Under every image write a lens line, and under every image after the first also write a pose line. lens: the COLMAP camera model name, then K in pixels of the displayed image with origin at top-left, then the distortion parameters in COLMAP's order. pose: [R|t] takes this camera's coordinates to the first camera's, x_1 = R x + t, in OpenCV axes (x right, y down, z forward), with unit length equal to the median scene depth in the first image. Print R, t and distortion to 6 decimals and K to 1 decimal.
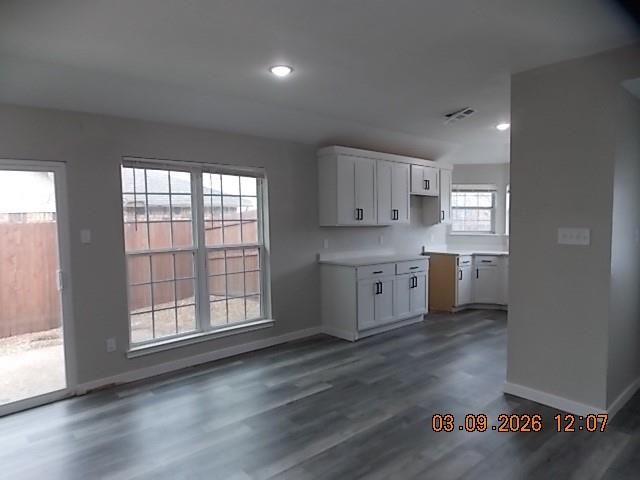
lens RADIAL K [[429.6, 0, 320.3], [0, 429.6, 240.3], [0, 0, 1]] dist [-0.000432, 0.000987]
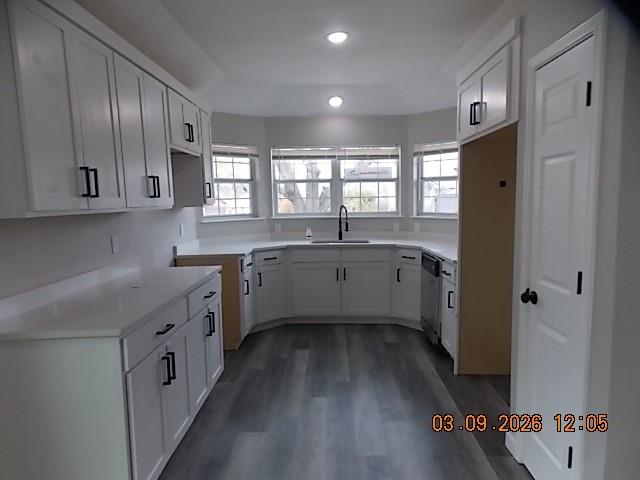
lens RADIAL K [[429.6, 0, 319.7], [0, 429.6, 235.8], [0, 0, 1]] dist [-0.000432, 0.000987]
pose [[0.694532, -0.093704, 0.713334, -0.030504], [0.081231, 0.995356, 0.051661, -0.014793], [-0.714861, 0.022064, 0.698918, 0.480682]]
